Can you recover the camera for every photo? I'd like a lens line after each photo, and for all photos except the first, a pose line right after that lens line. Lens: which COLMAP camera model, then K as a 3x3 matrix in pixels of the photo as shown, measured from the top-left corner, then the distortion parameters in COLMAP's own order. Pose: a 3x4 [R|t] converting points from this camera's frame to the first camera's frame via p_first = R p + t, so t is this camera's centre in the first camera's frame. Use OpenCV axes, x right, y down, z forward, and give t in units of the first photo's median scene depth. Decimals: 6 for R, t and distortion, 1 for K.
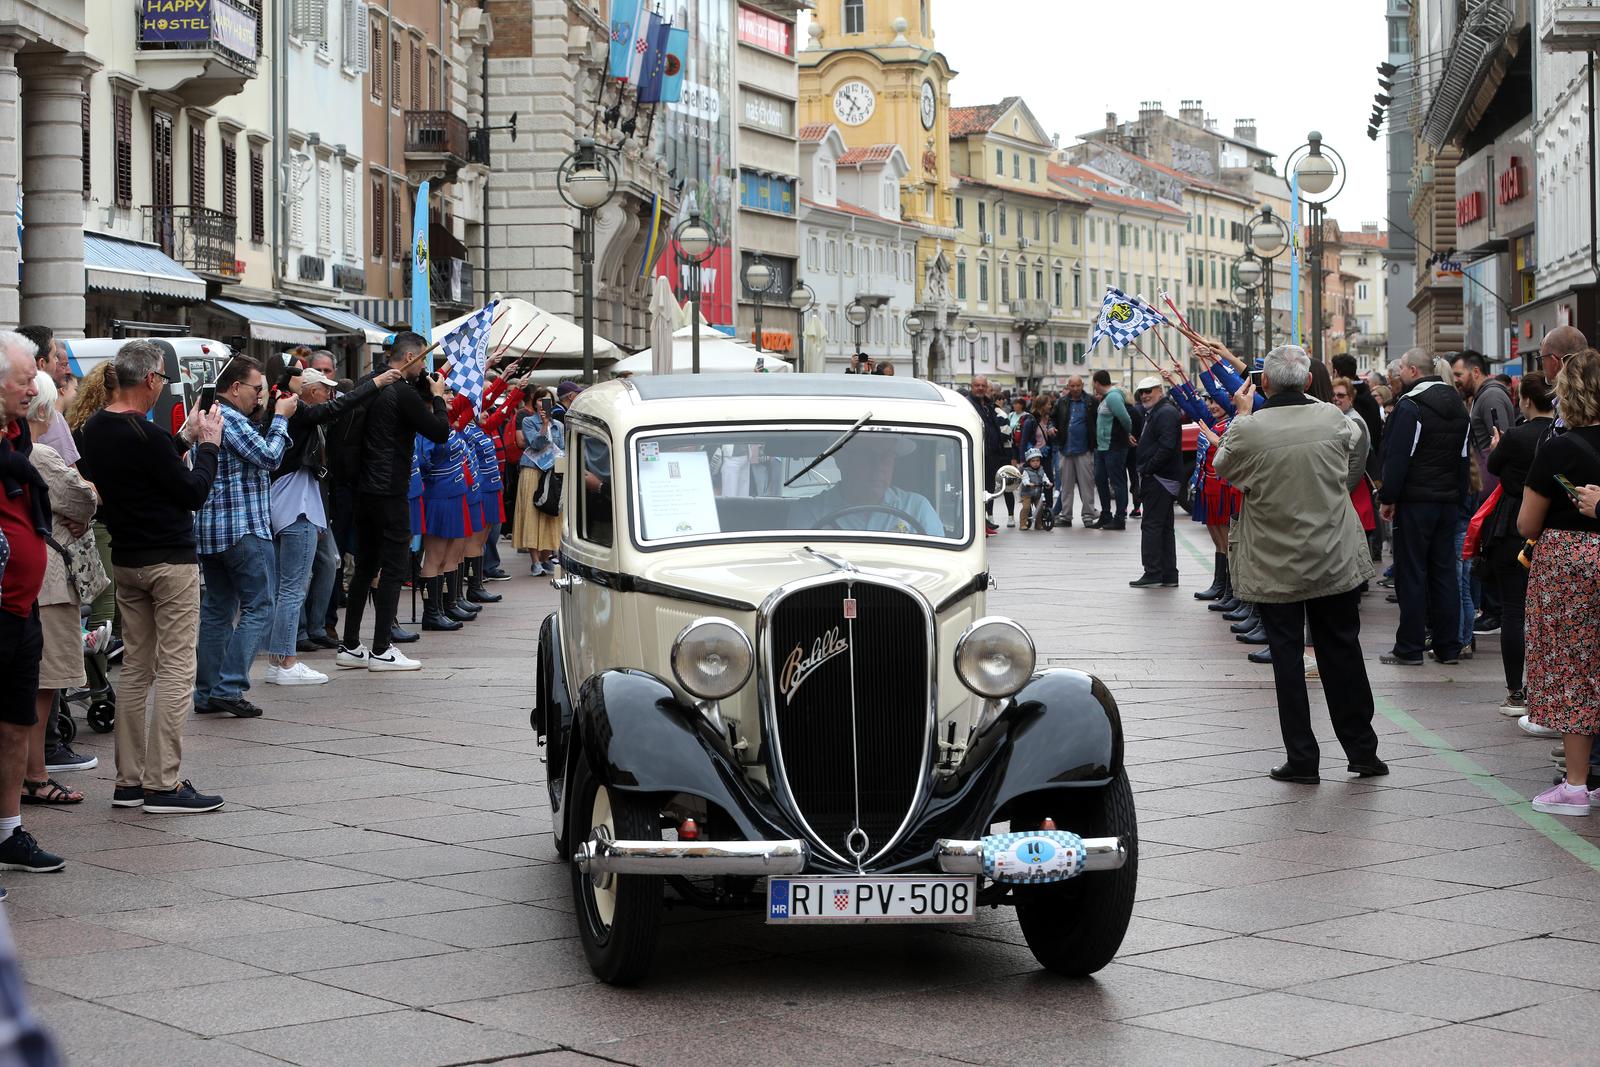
lens RADIAL K [[3347.2, 0, 794.2], [0, 3347.2, 582.2], [0, 0, 1]] dist [-0.354240, 0.231926]
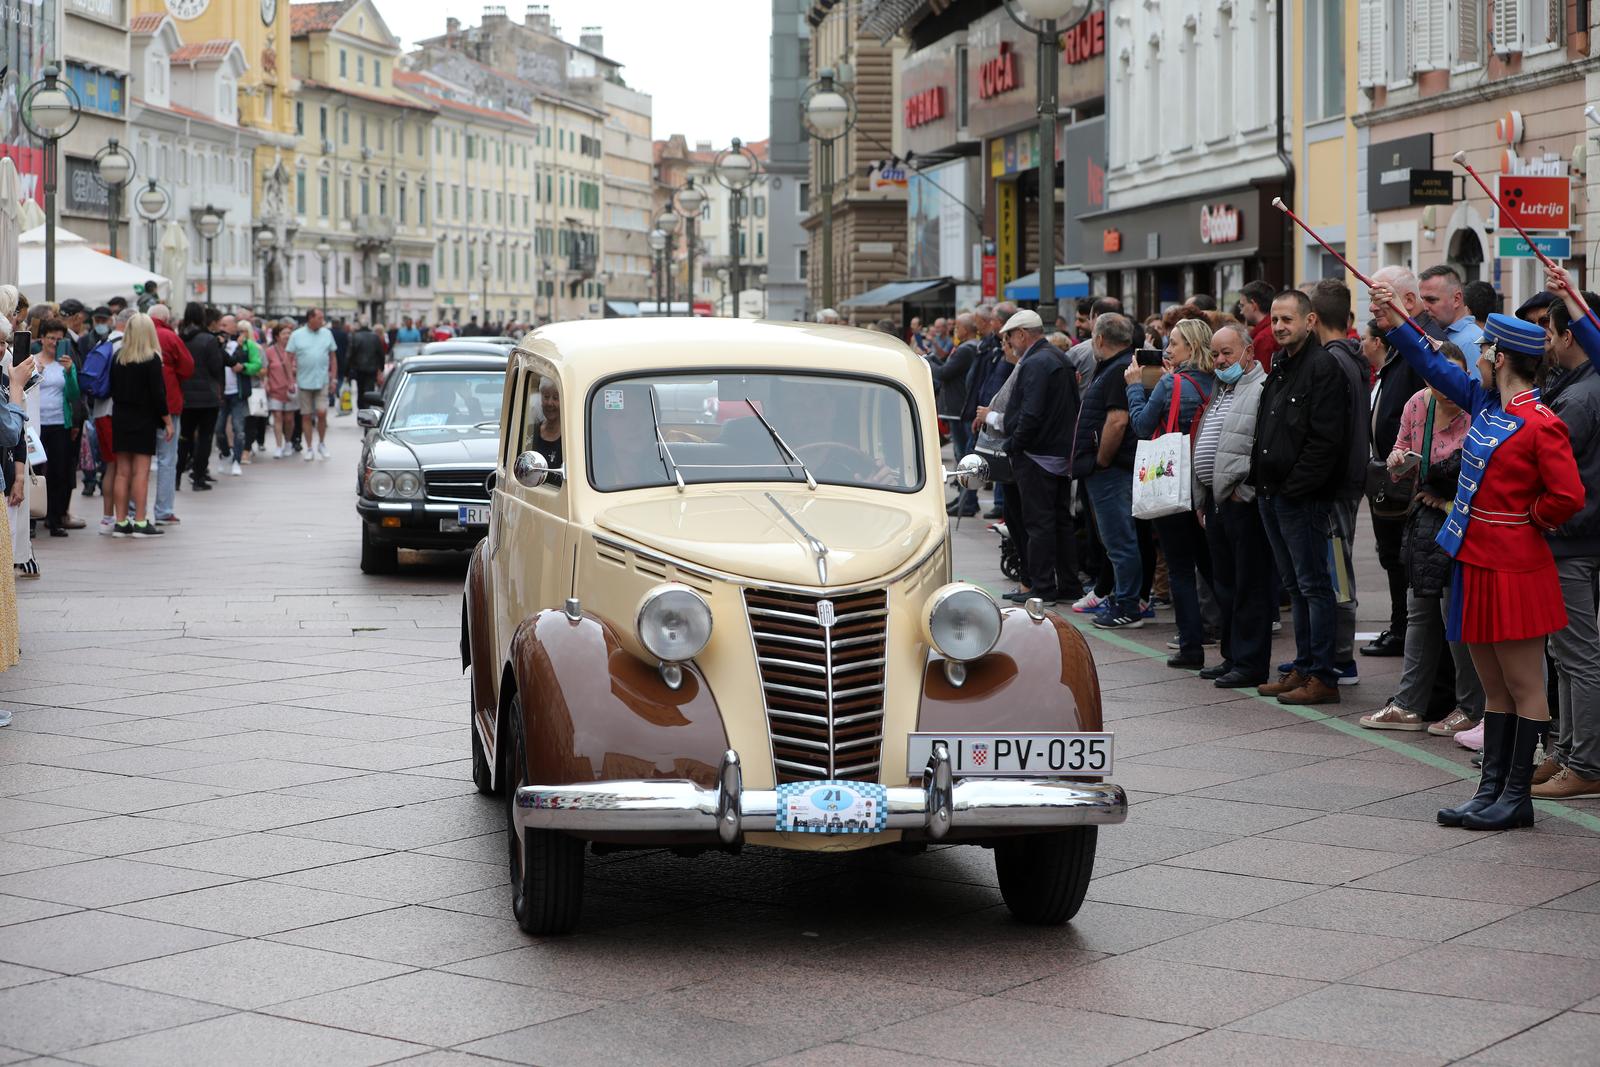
lens RADIAL K [[3288.1, 0, 804.8], [0, 3288.1, 493.3], [0, 0, 1]] dist [-0.336103, 0.167721]
pose [[0.976024, -0.001940, 0.217656, -0.009954], [0.002616, 0.999993, -0.002817, -0.007340], [-0.217649, 0.003319, 0.976022, 0.126868]]
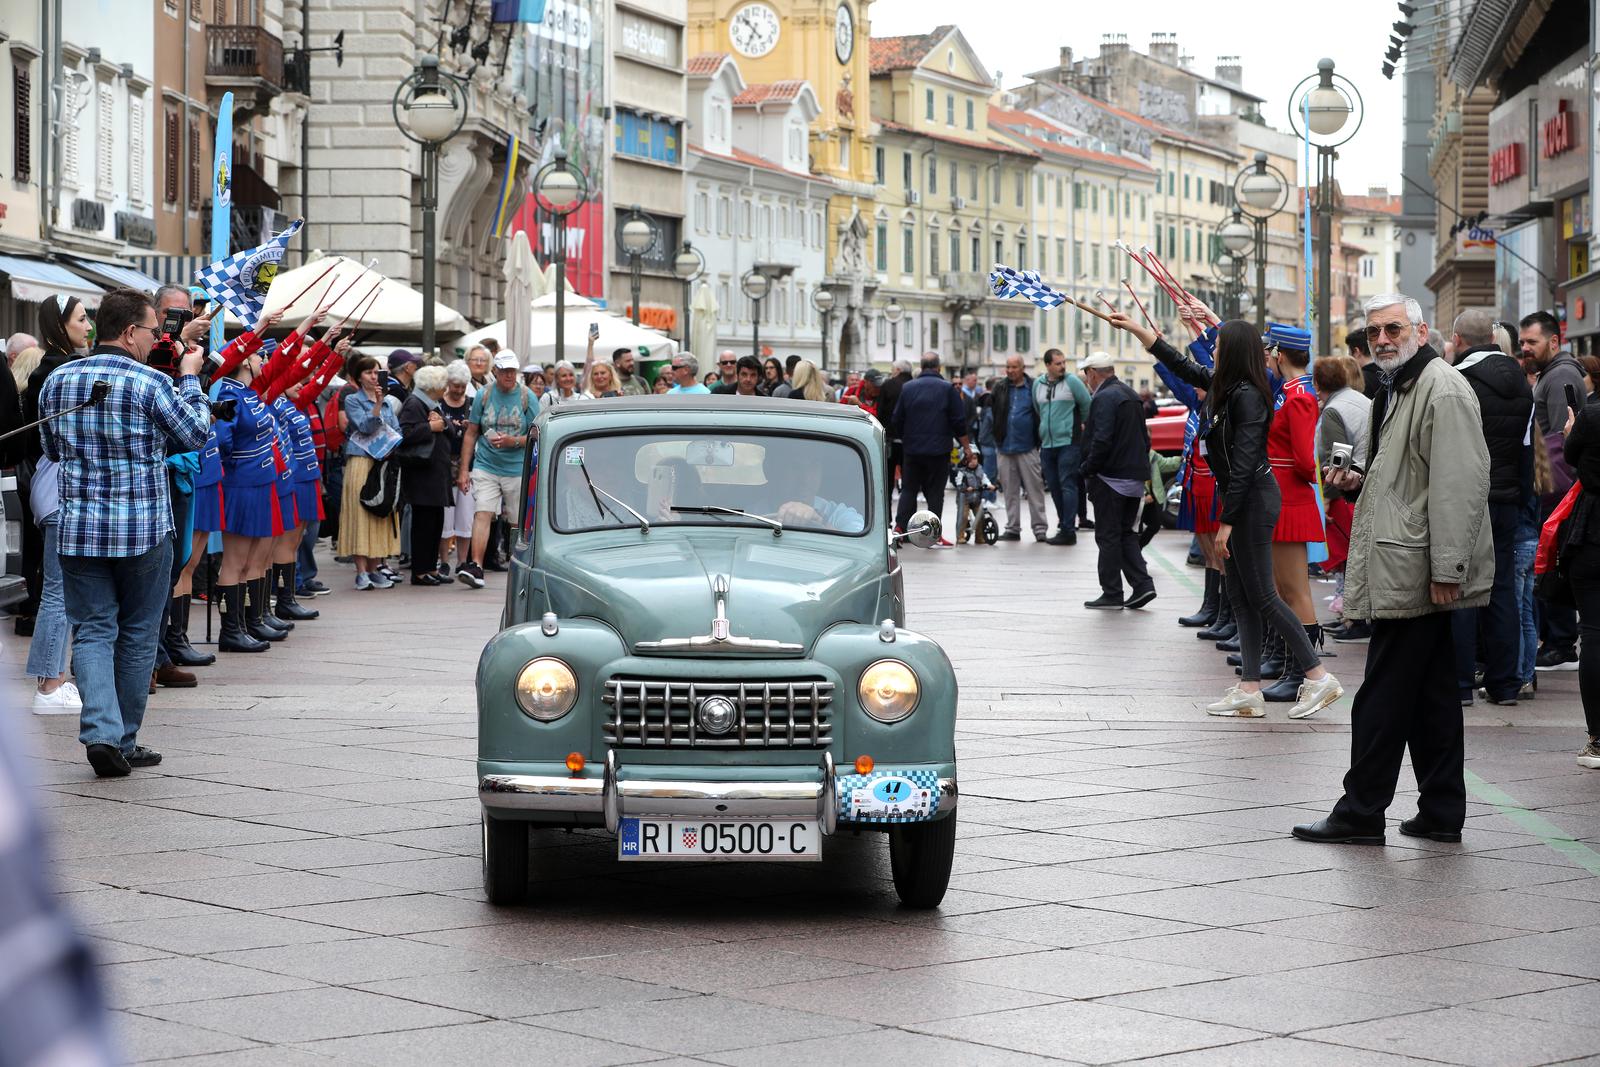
lens RADIAL K [[4045.7, 0, 800.0], [0, 4045.7, 533.5], [0, 0, 1]] dist [-0.229147, 0.538603]
pose [[0.999434, 0.012248, 0.031336, -0.000493], [-0.011610, 0.999723, -0.020449, 0.000779], [-0.031577, 0.020074, 0.999300, 0.005079]]
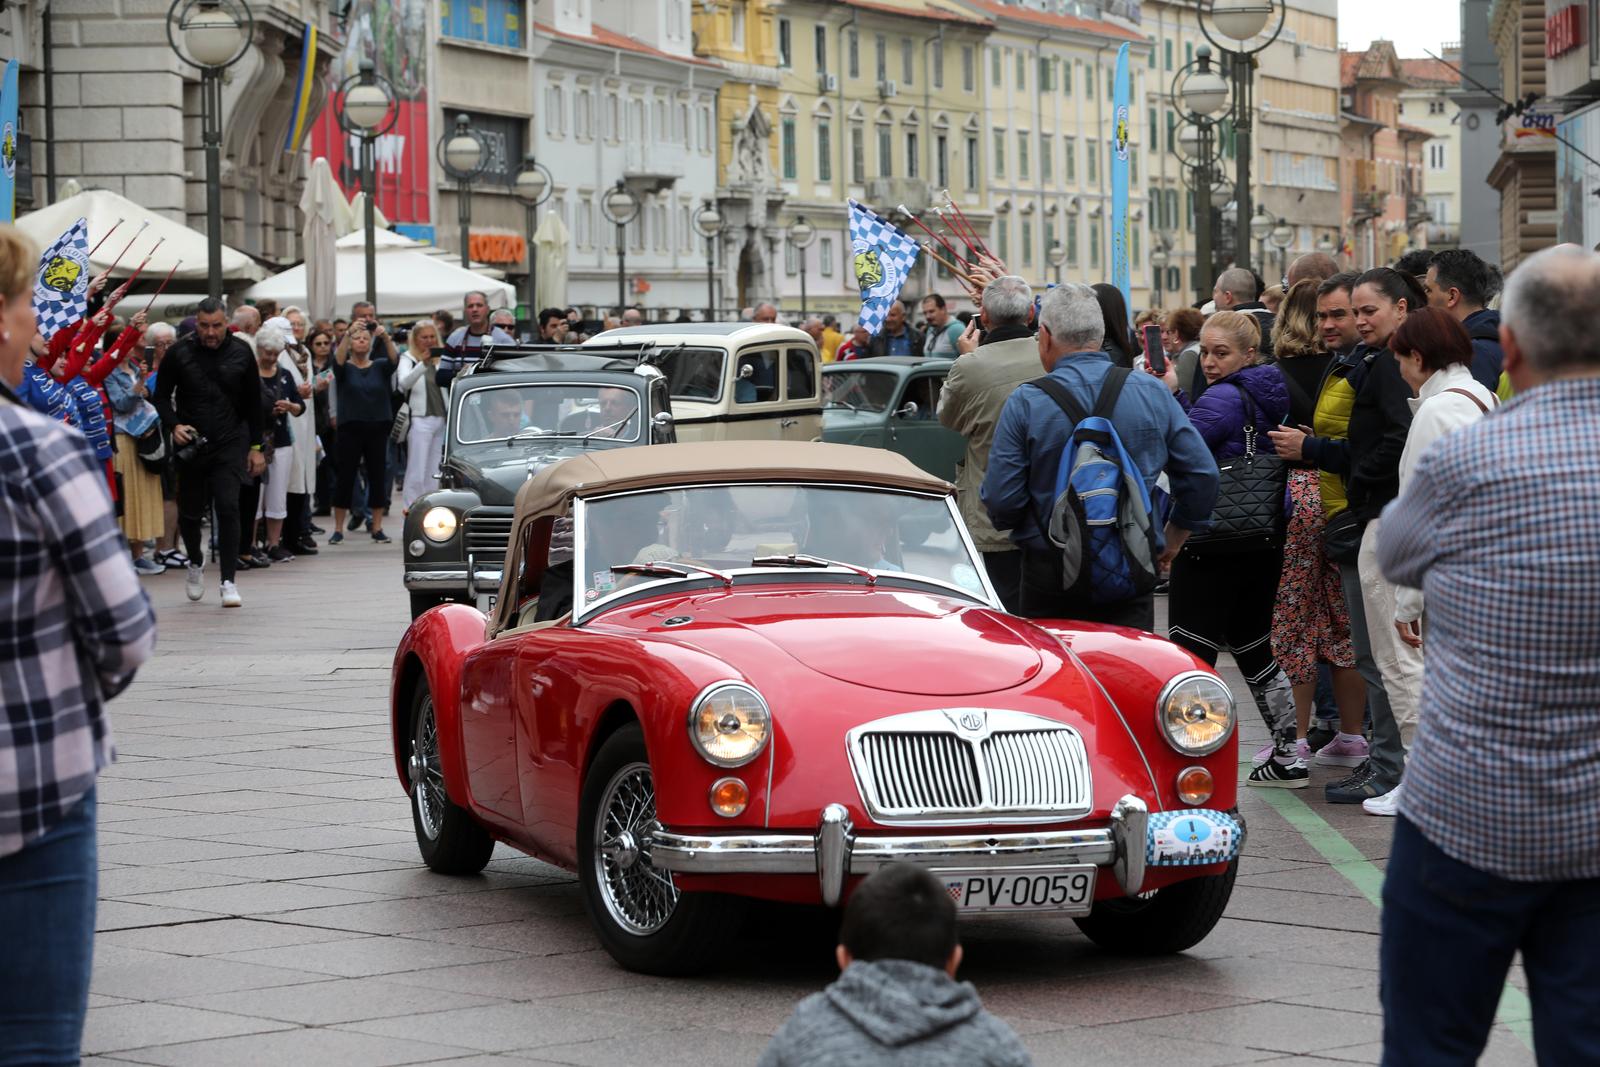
lens RADIAL K [[5468.2, 0, 800.0], [0, 5468.2, 533.5], [0, 0, 1]] dist [0.122435, 1.310436]
pose [[0.998852, -0.008313, 0.047181, 0.002346], [0.009188, 0.999789, -0.018365, 0.002973], [-0.047019, 0.018777, 0.998717, -0.056153]]
